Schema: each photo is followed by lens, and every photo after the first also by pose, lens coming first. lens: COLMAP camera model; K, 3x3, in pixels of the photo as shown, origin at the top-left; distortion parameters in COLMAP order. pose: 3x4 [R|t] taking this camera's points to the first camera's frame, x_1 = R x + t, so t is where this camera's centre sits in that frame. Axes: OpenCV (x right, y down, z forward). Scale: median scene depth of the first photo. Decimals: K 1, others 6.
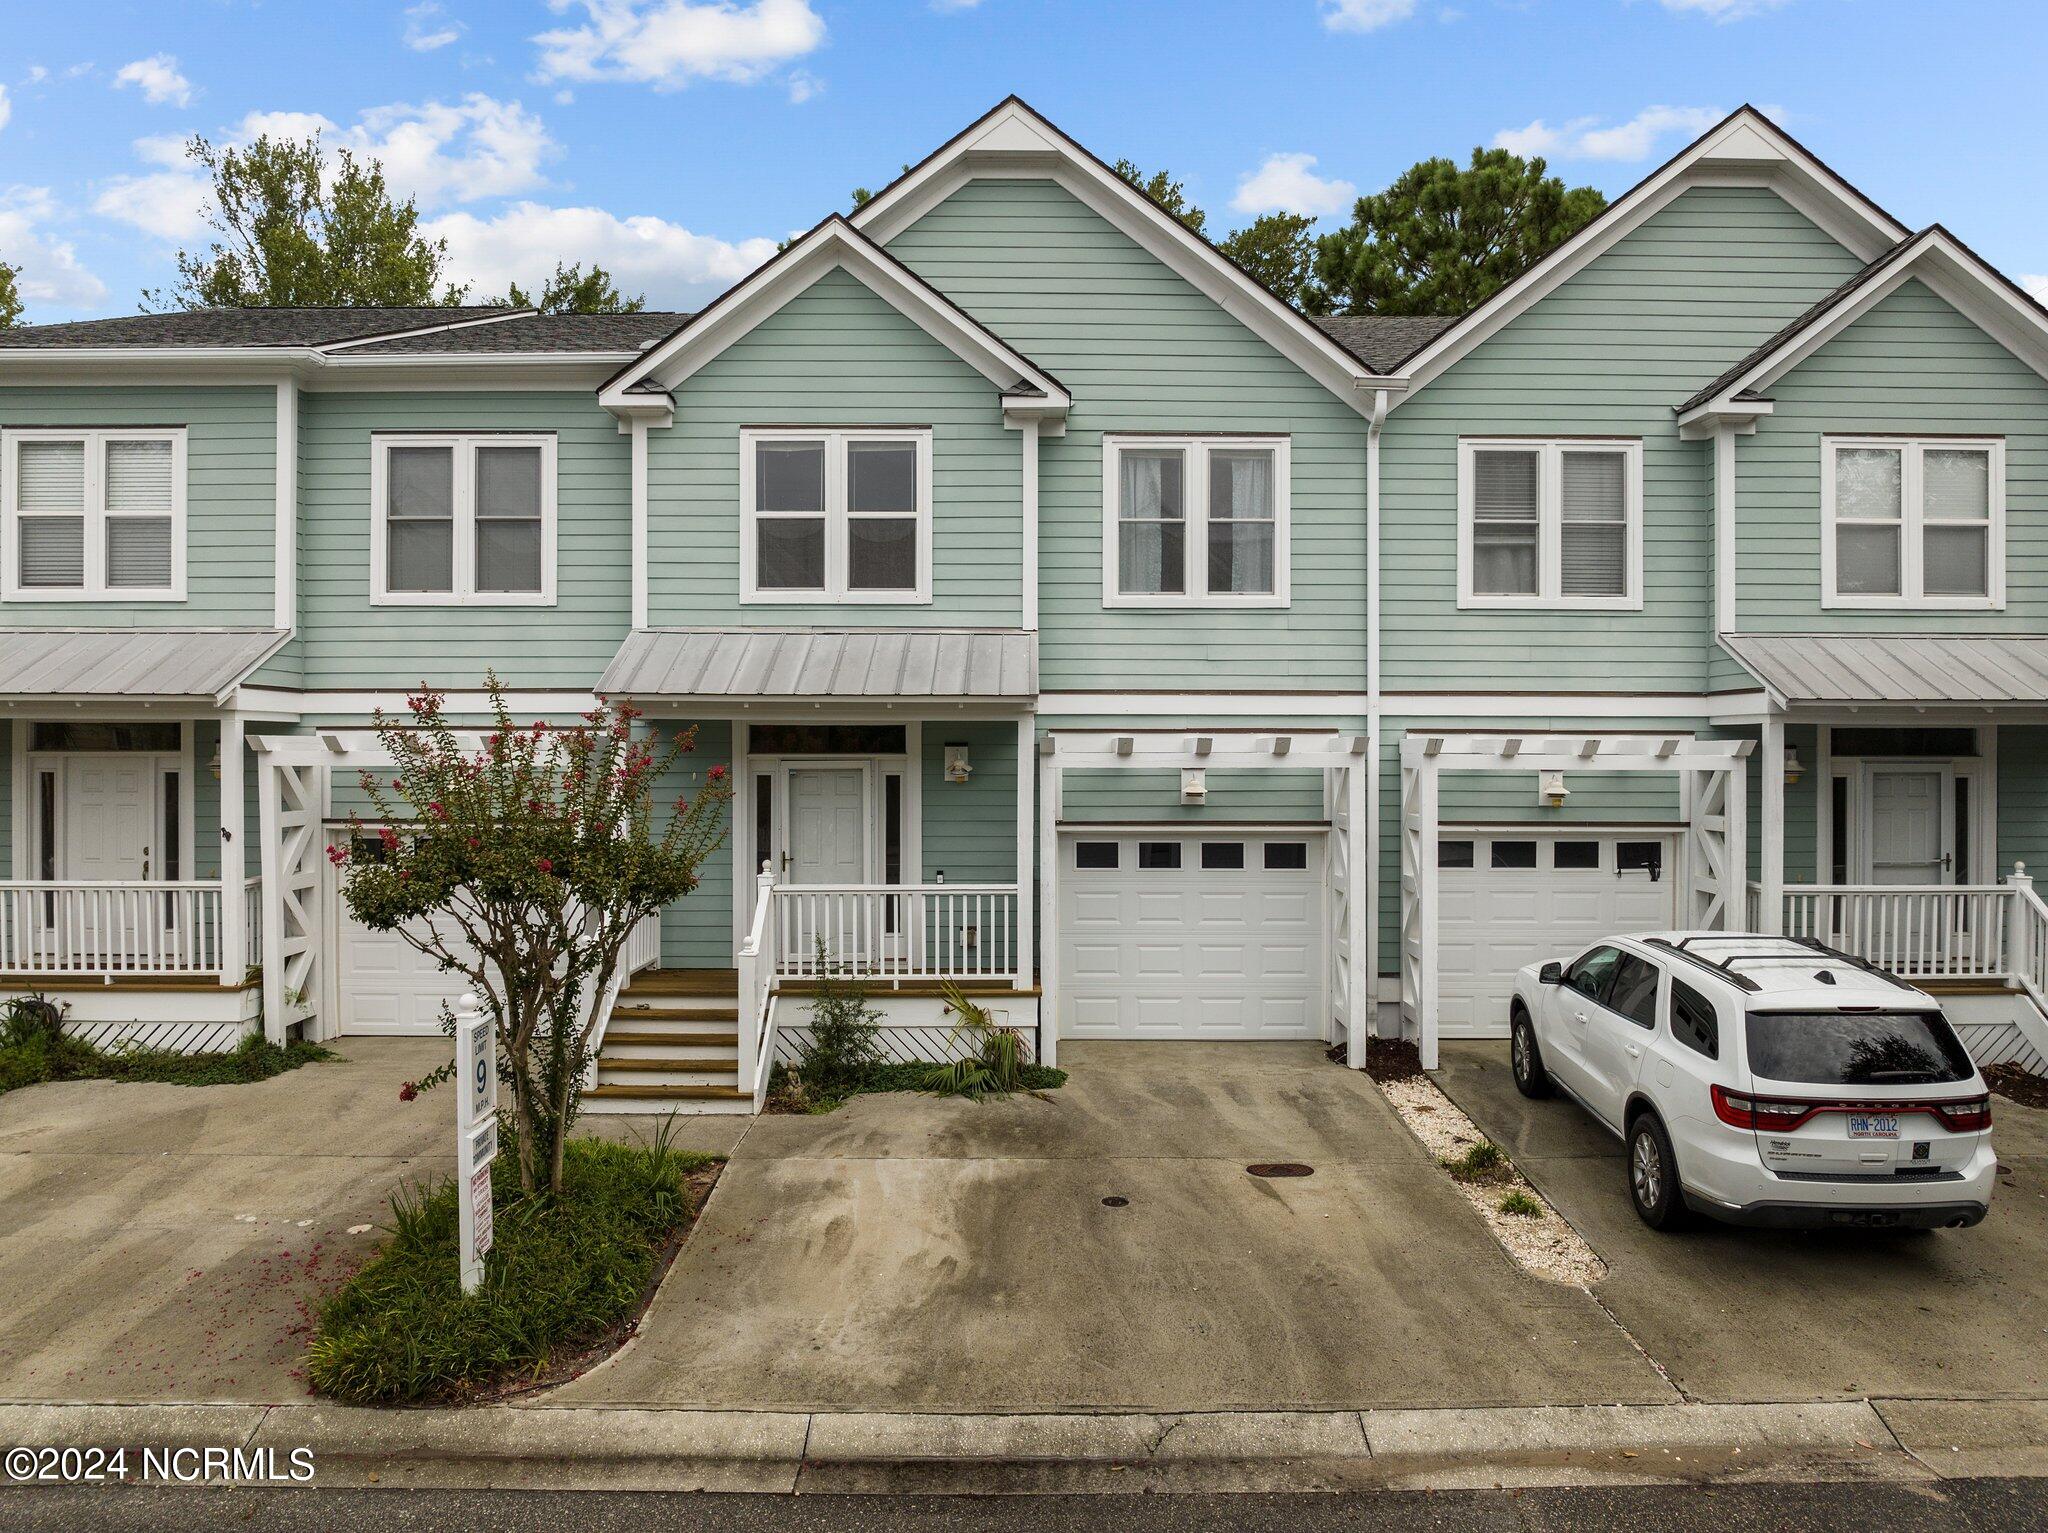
lens RADIAL K [[1448.5, 0, 1034.1], [0, 1448.5, 764.6], [0, 0, 1]] dist [-0.039468, 0.005224]
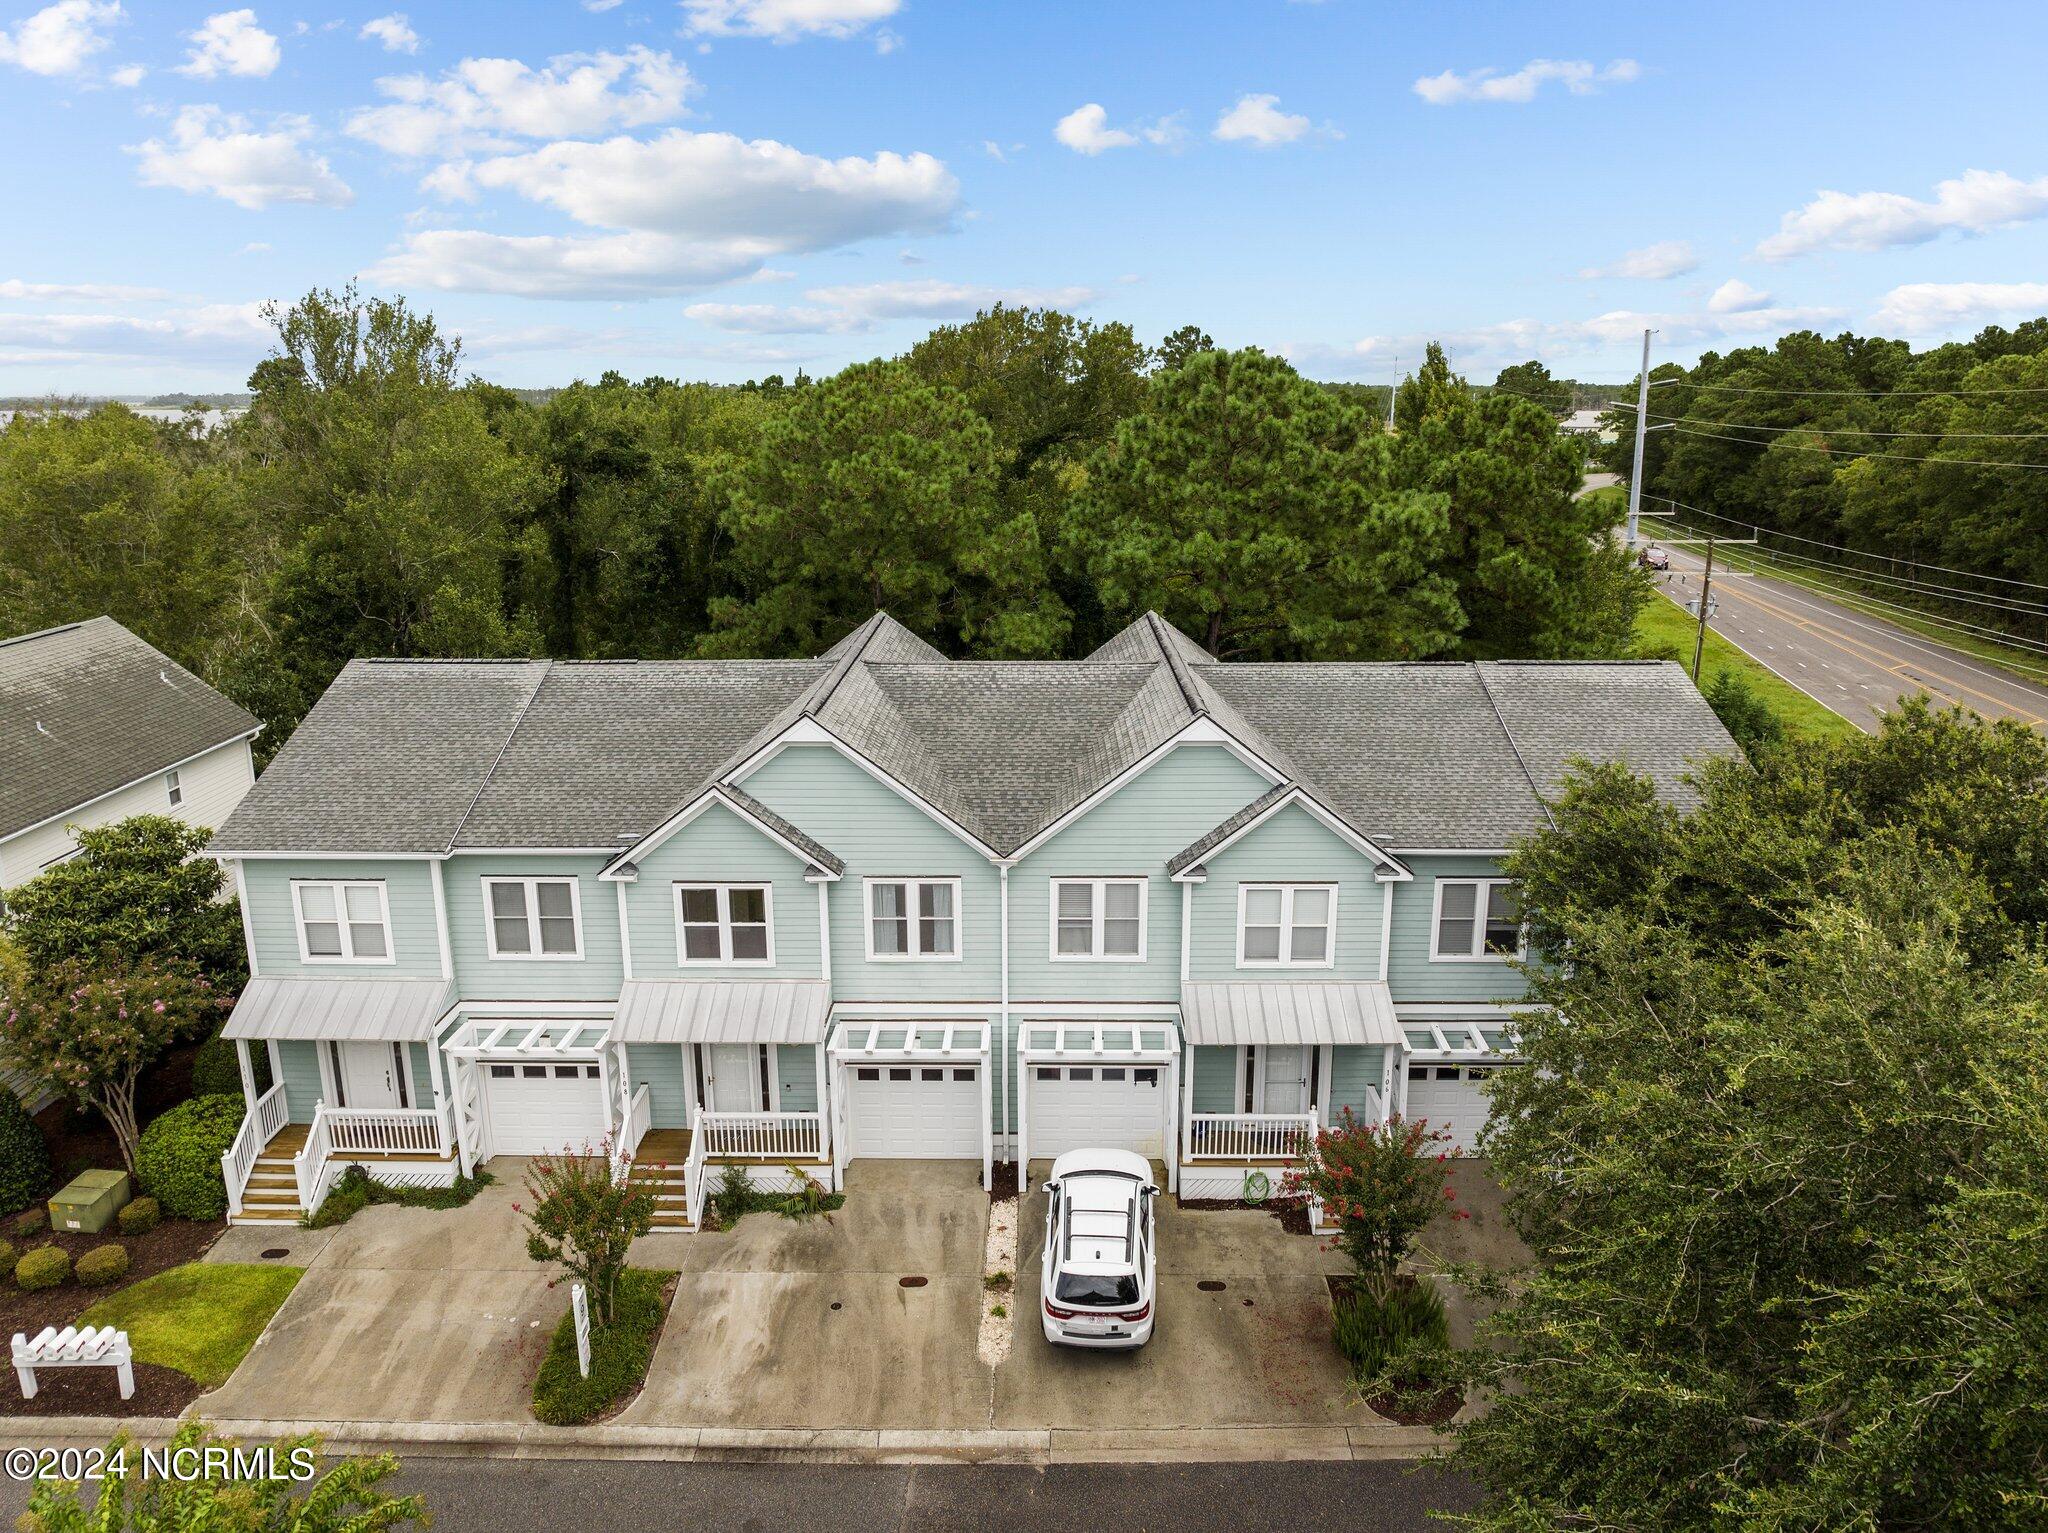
lens RADIAL K [[1431.6, 0, 1029.6], [0, 1431.6, 762.4], [0, 0, 1]] dist [-0.031619, -0.020762]
pose [[0.999903, -0.000515, -0.013883, 0.316106], [0.003819, 0.971006, 0.239026, -0.885500], [0.013358, -0.239056, 0.970914, -0.851671]]
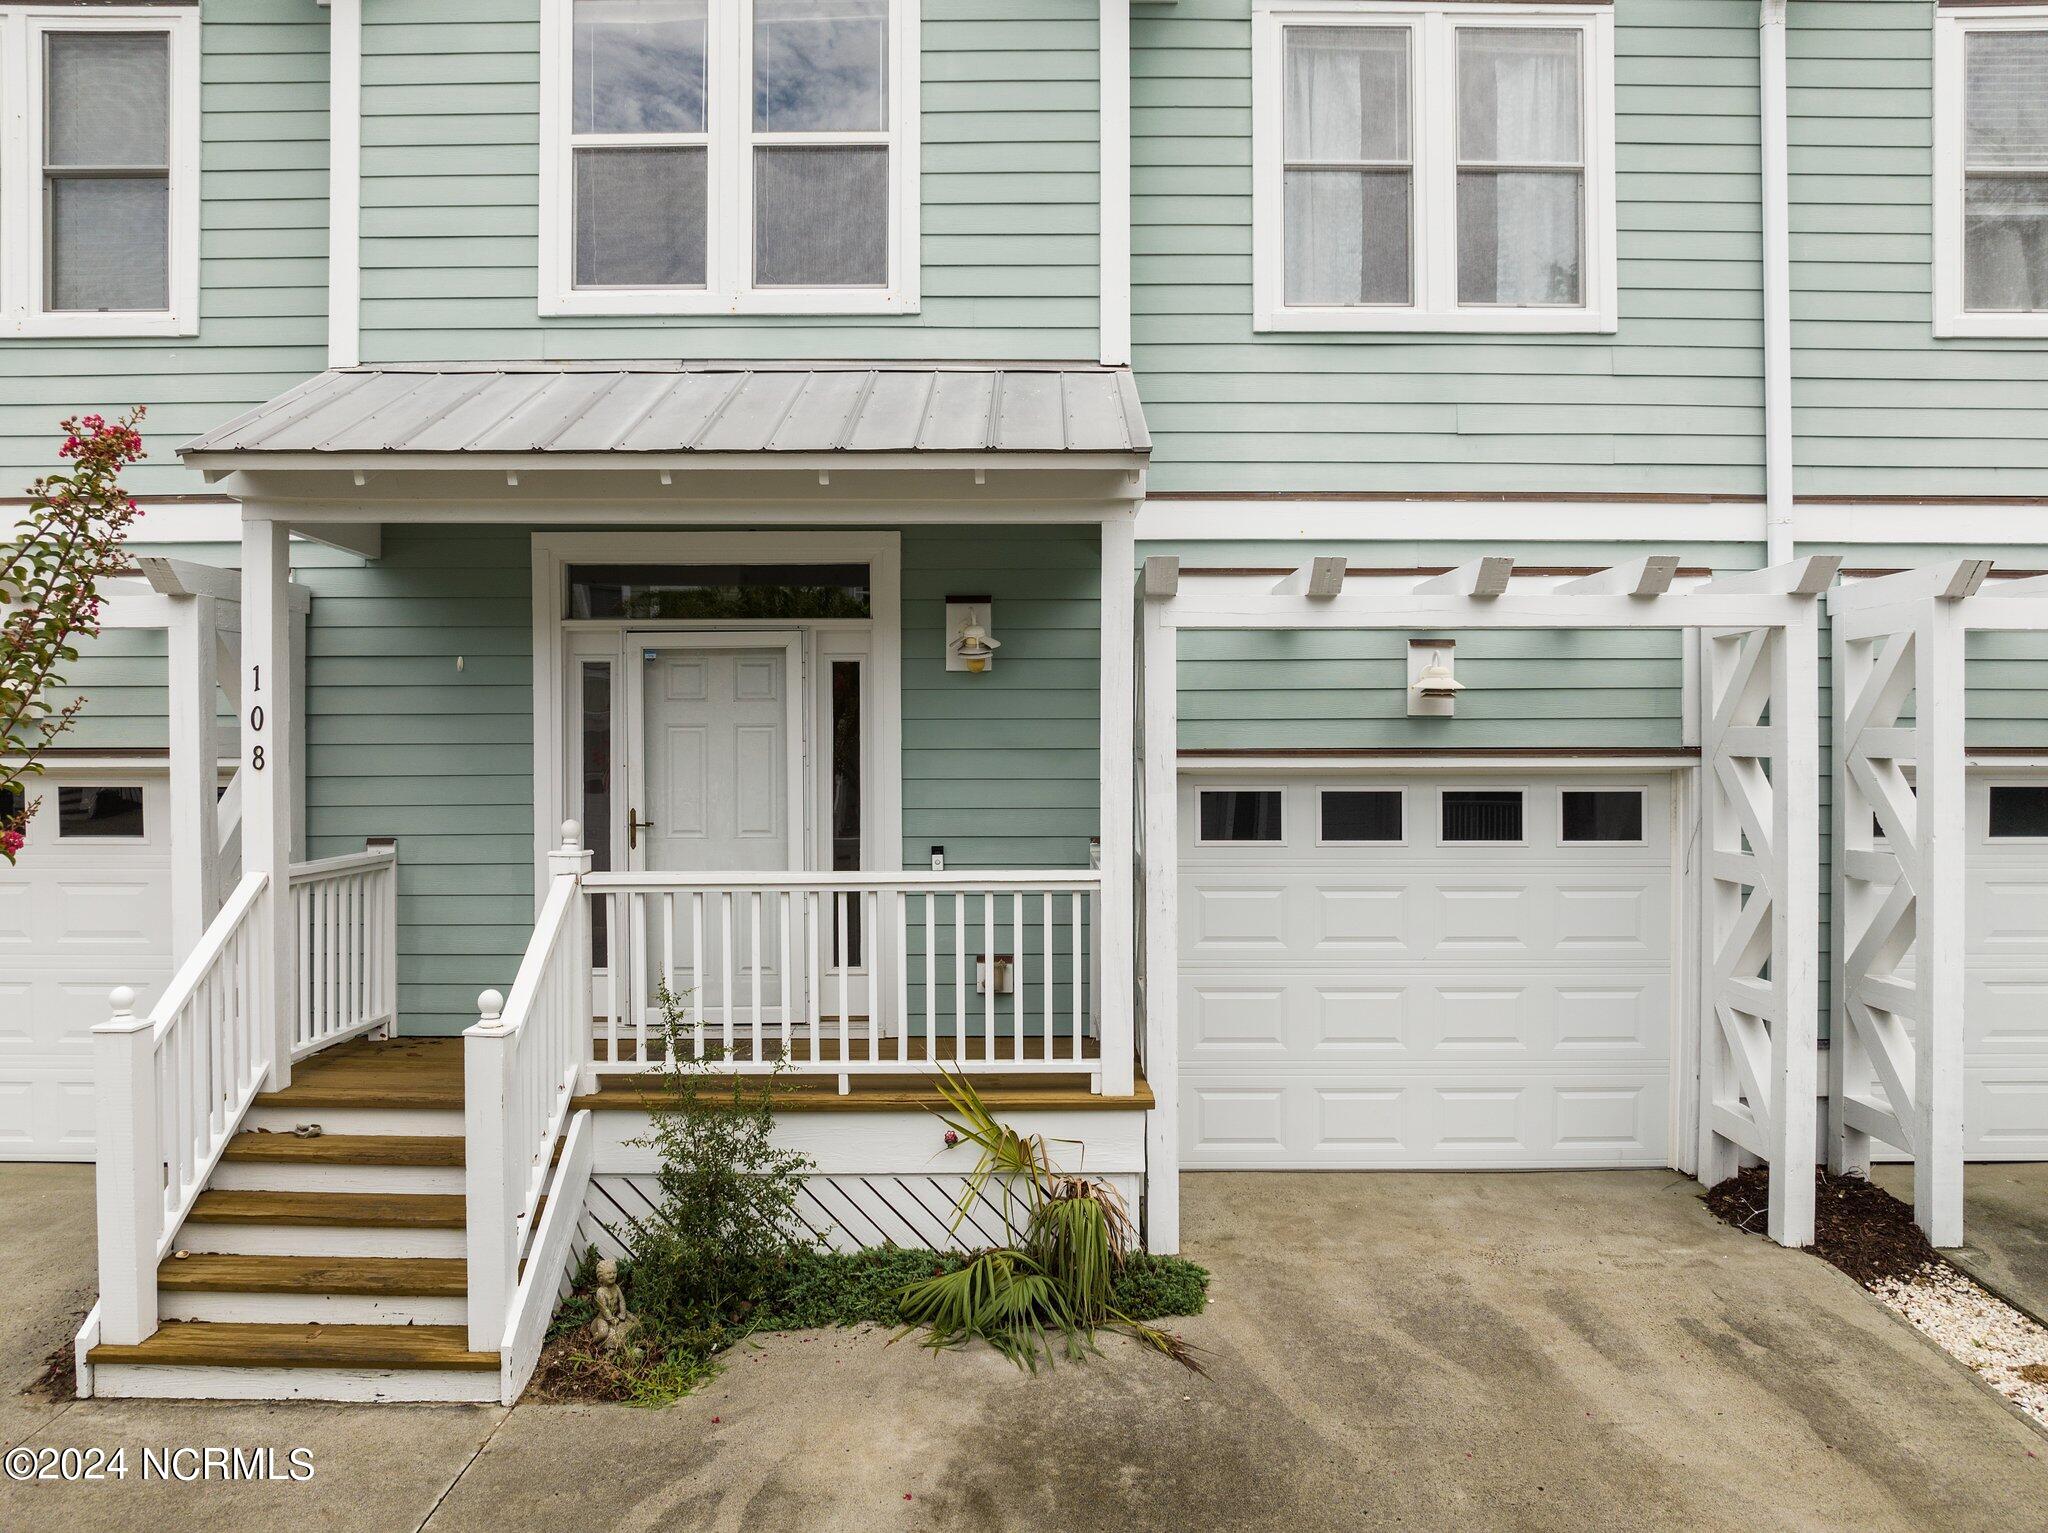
lens RADIAL K [[1463.3, 0, 1028.1], [0, 1463.3, 764.6], [0, 0, 1]] dist [-0.042633, 0.002913]
pose [[0.999983, -0.001915, -0.005516, -0.031988], [0.001926, 0.999996, 0.002085, 0.046917], [0.005512, -0.002095, 0.999983, 0.519426]]
